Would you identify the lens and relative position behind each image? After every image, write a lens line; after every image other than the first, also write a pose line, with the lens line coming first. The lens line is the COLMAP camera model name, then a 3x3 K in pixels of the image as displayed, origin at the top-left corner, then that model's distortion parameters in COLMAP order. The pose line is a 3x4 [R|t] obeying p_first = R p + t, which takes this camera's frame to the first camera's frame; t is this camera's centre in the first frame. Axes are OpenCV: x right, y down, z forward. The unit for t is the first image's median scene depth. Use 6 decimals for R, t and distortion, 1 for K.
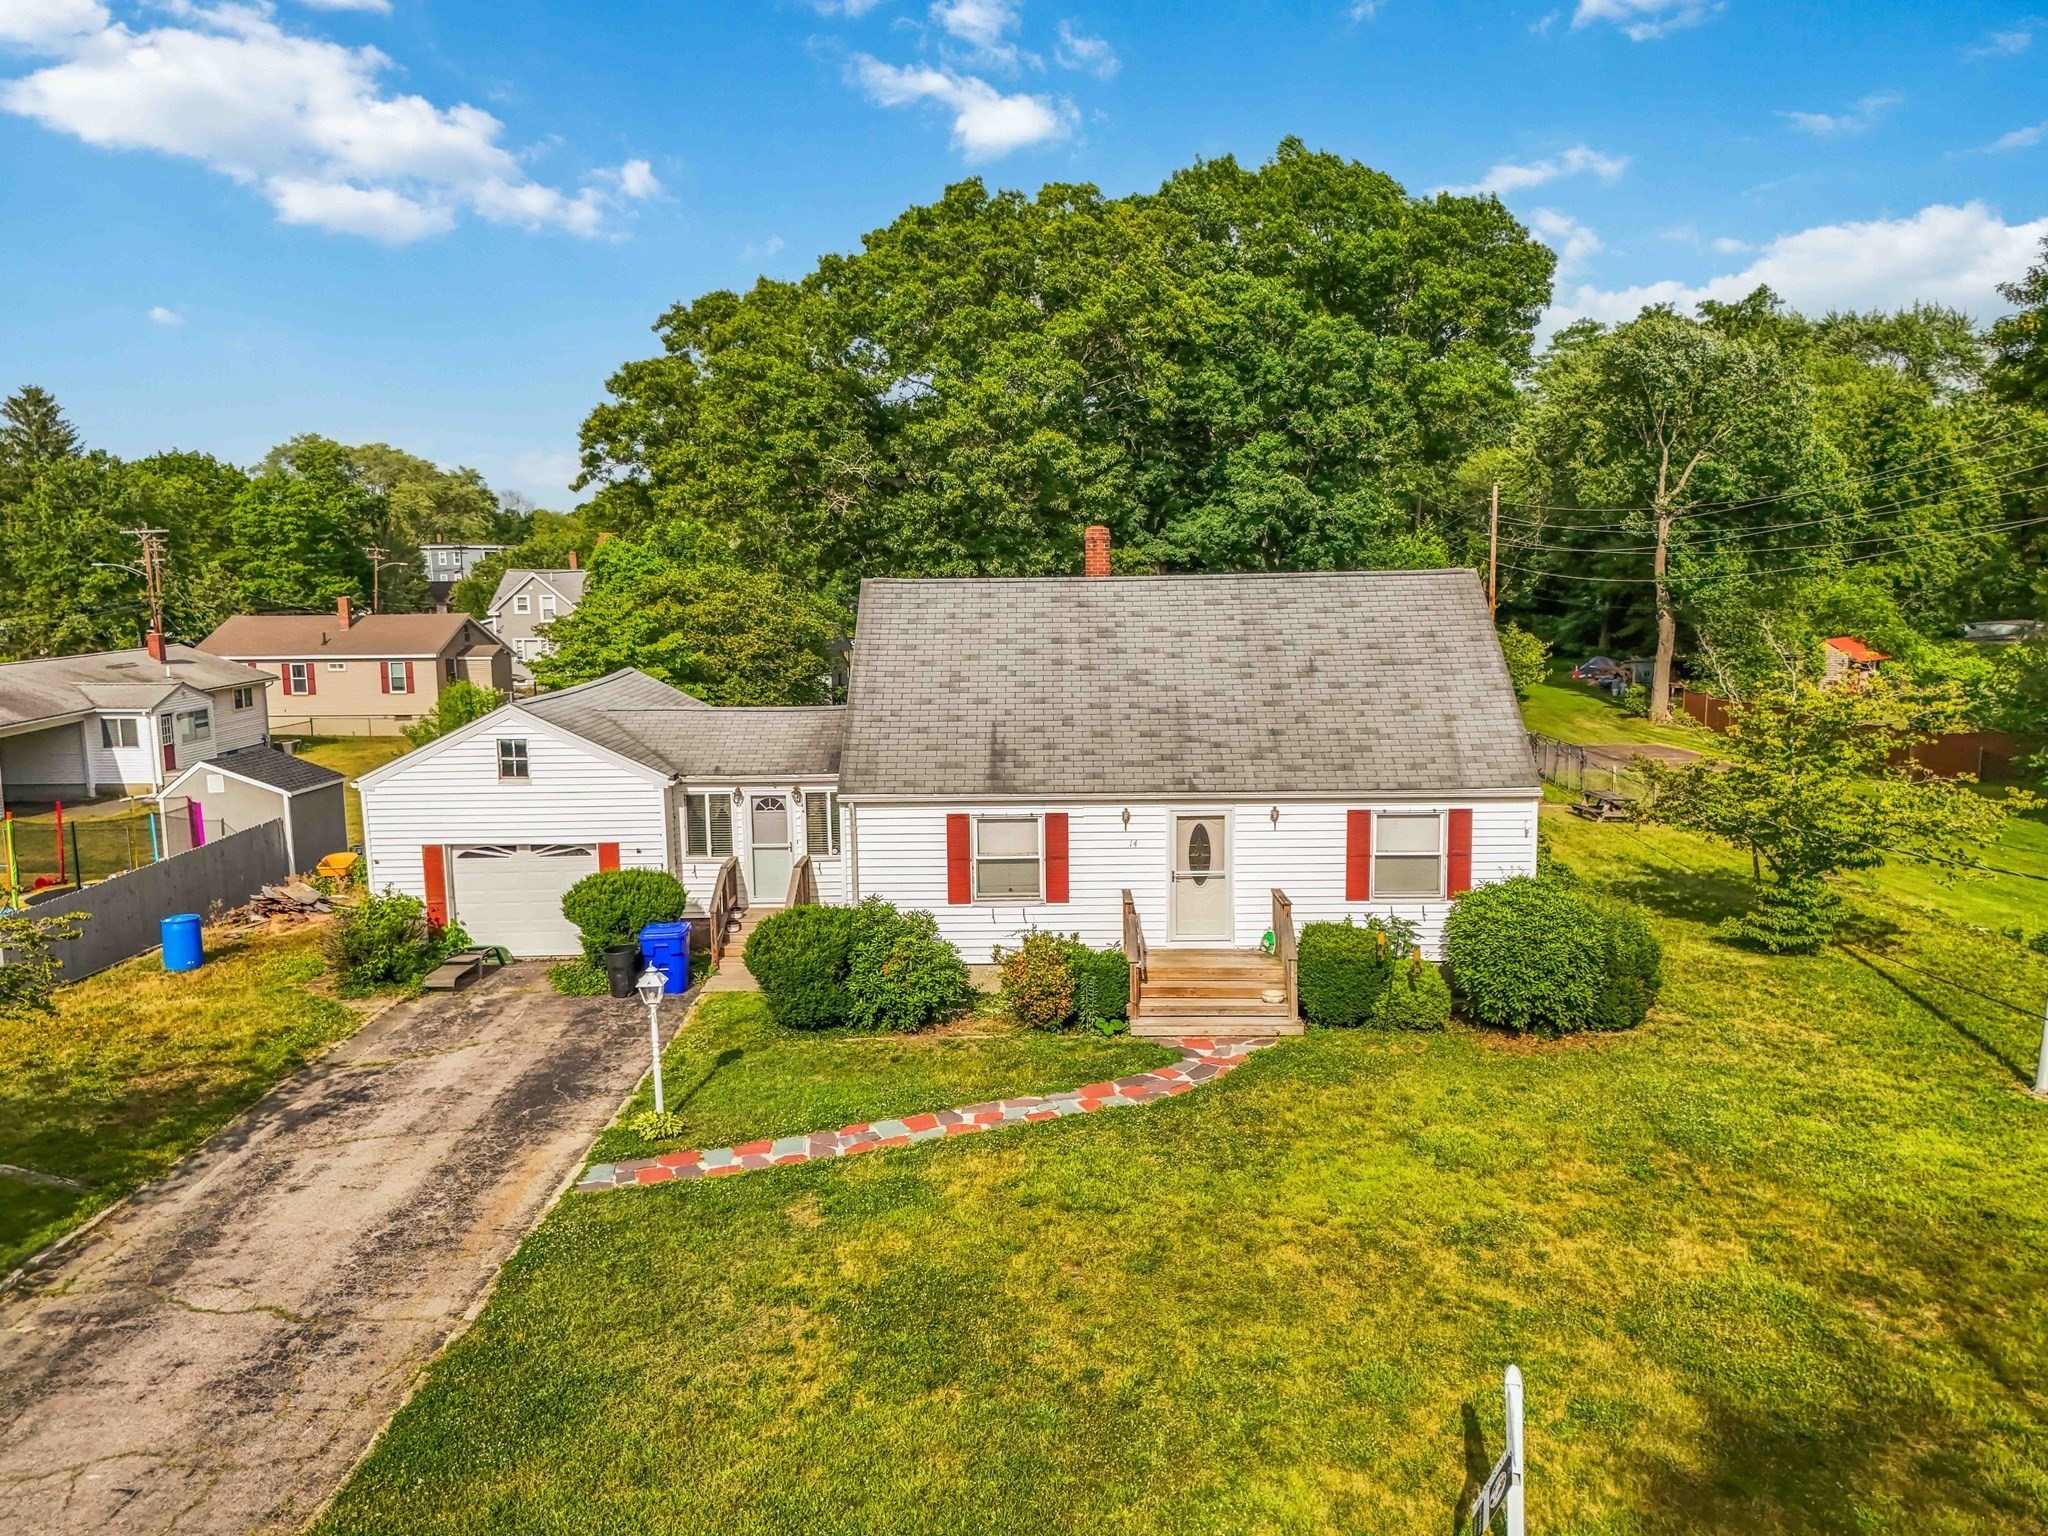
lens RADIAL K [[1494.0, 0, 1022.3], [0, 1494.0, 742.2], [0, 0, 1]] dist [0.083708, -0.112830]
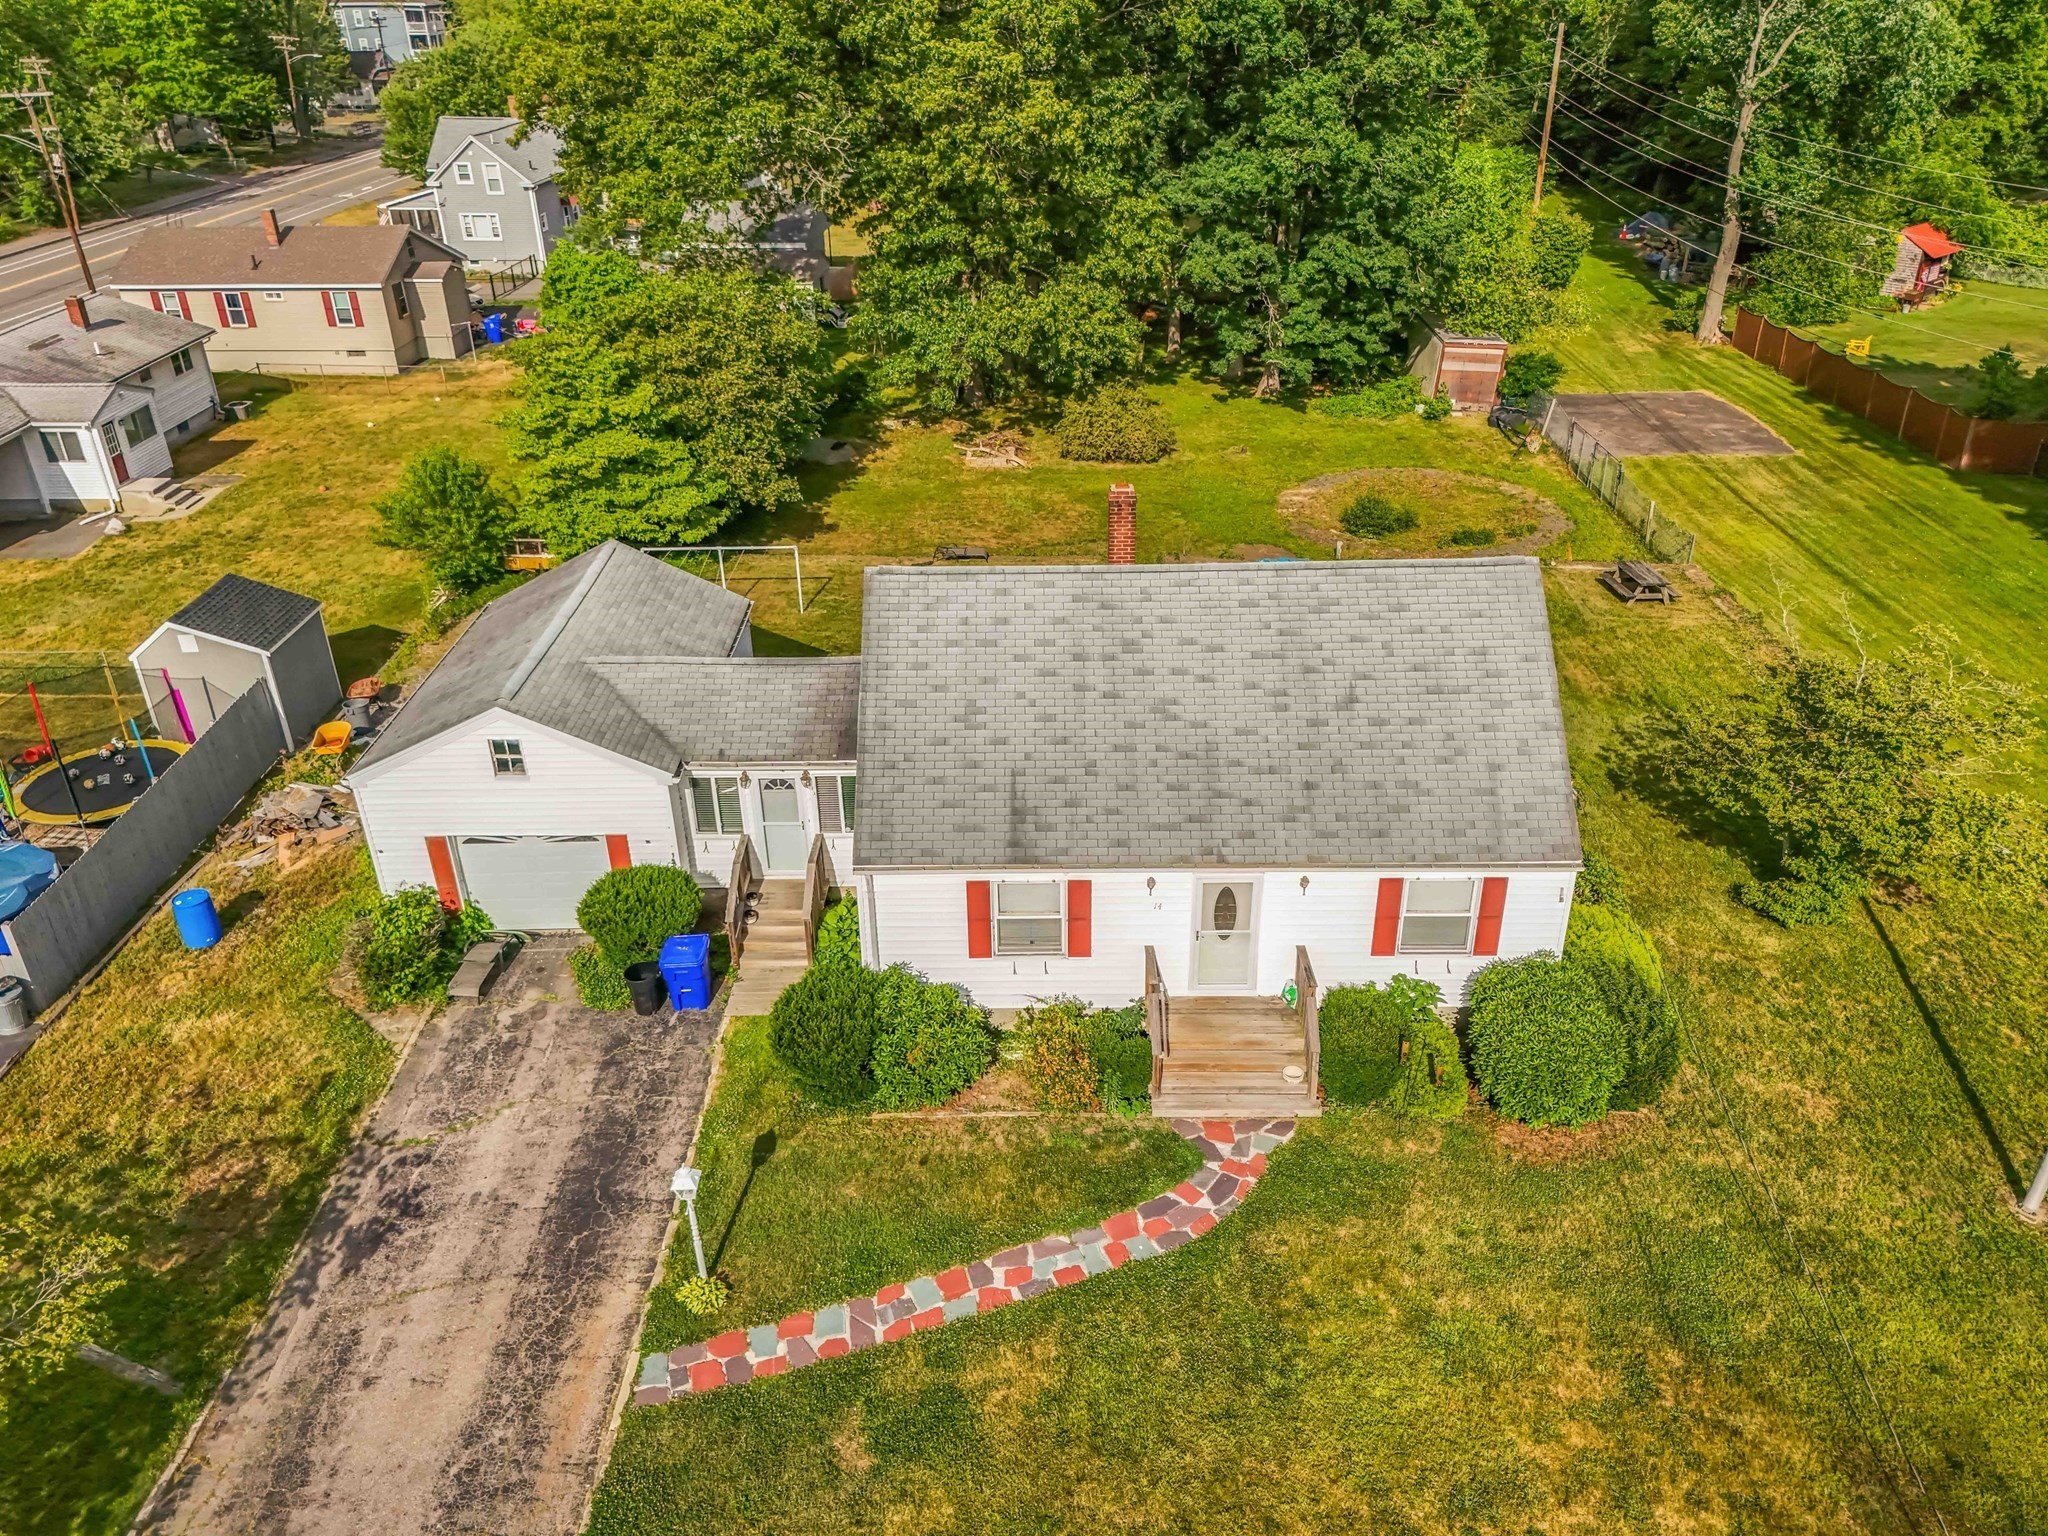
lens RADIAL K [[1505.9, 0, 1020.8], [0, 1505.9, 739.4], [0, 0, 1]] dist [0.074555, -0.088883]
pose [[0.999976, -0.006430, 0.002738, -0.017320], [0.005060, 0.936369, 0.350980, -0.381402], [-0.004820, -0.350957, 0.936379, 0.116080]]
